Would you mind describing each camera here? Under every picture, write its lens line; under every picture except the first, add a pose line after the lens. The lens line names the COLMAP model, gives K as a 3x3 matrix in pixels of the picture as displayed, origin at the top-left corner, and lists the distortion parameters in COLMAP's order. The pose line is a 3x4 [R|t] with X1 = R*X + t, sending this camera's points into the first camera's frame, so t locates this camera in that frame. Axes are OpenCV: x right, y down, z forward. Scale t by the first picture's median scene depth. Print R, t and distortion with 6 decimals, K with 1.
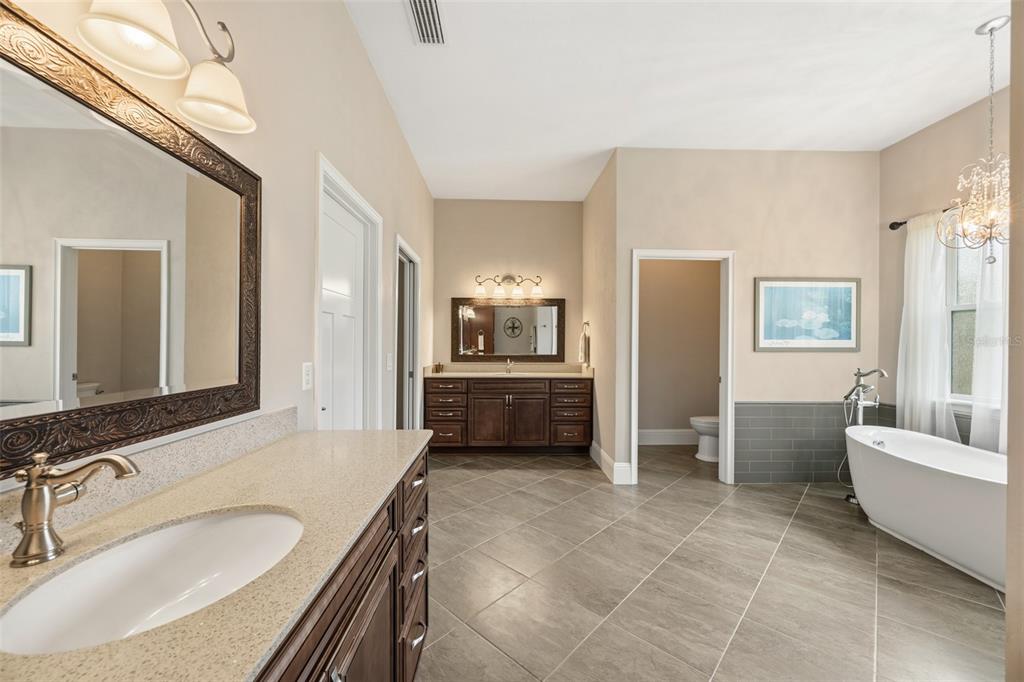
lens RADIAL K [[391.0, 0, 512.9], [0, 391.0, 346.6], [0, 0, 1]] dist [-0.001315, -0.000069]
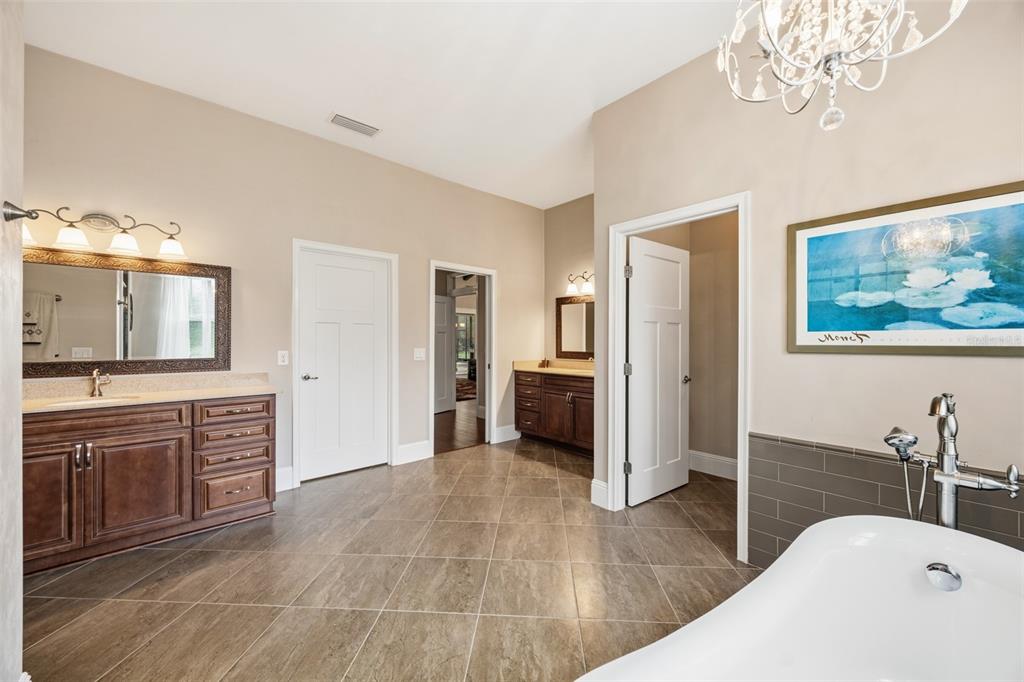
lens RADIAL K [[391.0, 0, 515.1], [0, 391.0, 340.9], [0, 0, 1]] dist [-0.001315, -0.000069]
pose [[0.640097, -0.004070, -0.768284, 0.808905], [-0.003736, 0.999958, -0.008411, 0.002020], [0.768285, 0.008254, 0.640054, 0.312511]]
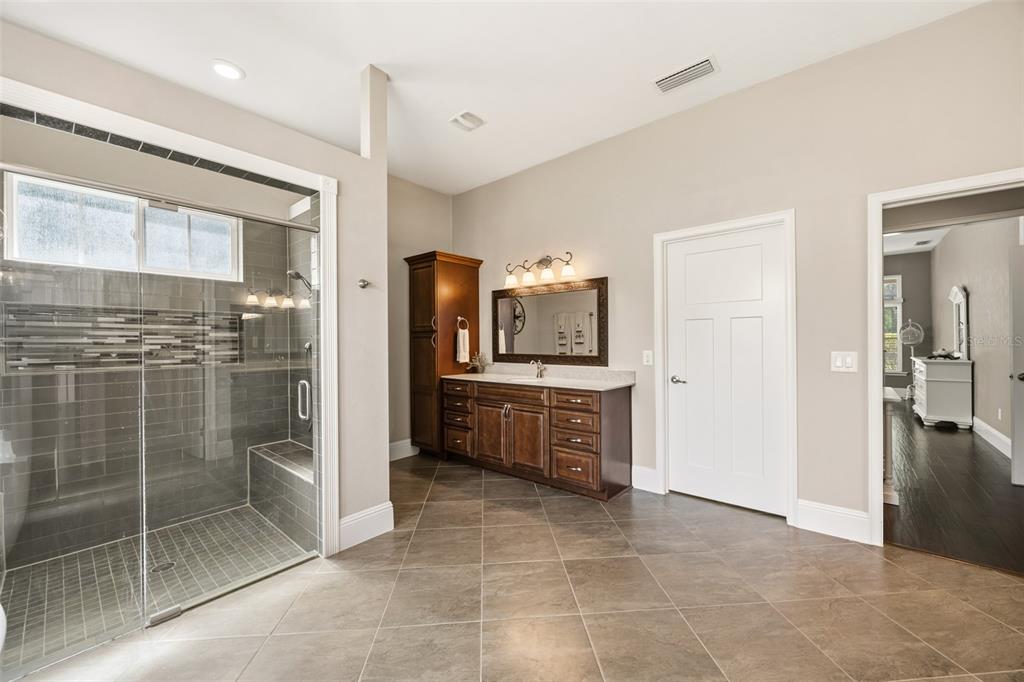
lens RADIAL K [[391.0, 0, 514.2], [0, 391.0, 343.0], [0, 0, 1]] dist [-0.001315, -0.000069]
pose [[-0.675080, 0.003110, -0.737738, 0.637580], [0.000754, 0.999993, 0.003526, -0.001762], [0.737745, 0.001824, -0.675078, 0.874998]]
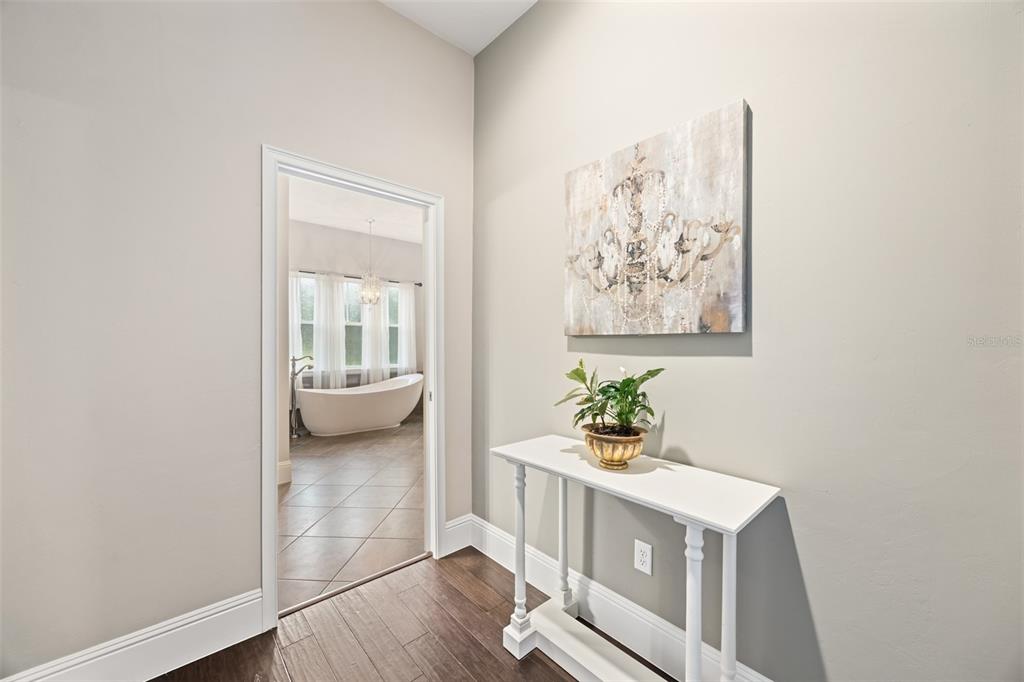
lens RADIAL K [[391.0, 0, 518.4], [0, 391.0, 346.3], [0, 0, 1]] dist [-0.001315, -0.000069]
pose [[-0.655013, -0.012562, 0.755513, -0.868878], [0.000284, 0.999858, 0.016871, -0.011279], [-0.755617, 0.011265, -0.654916, 1.204767]]
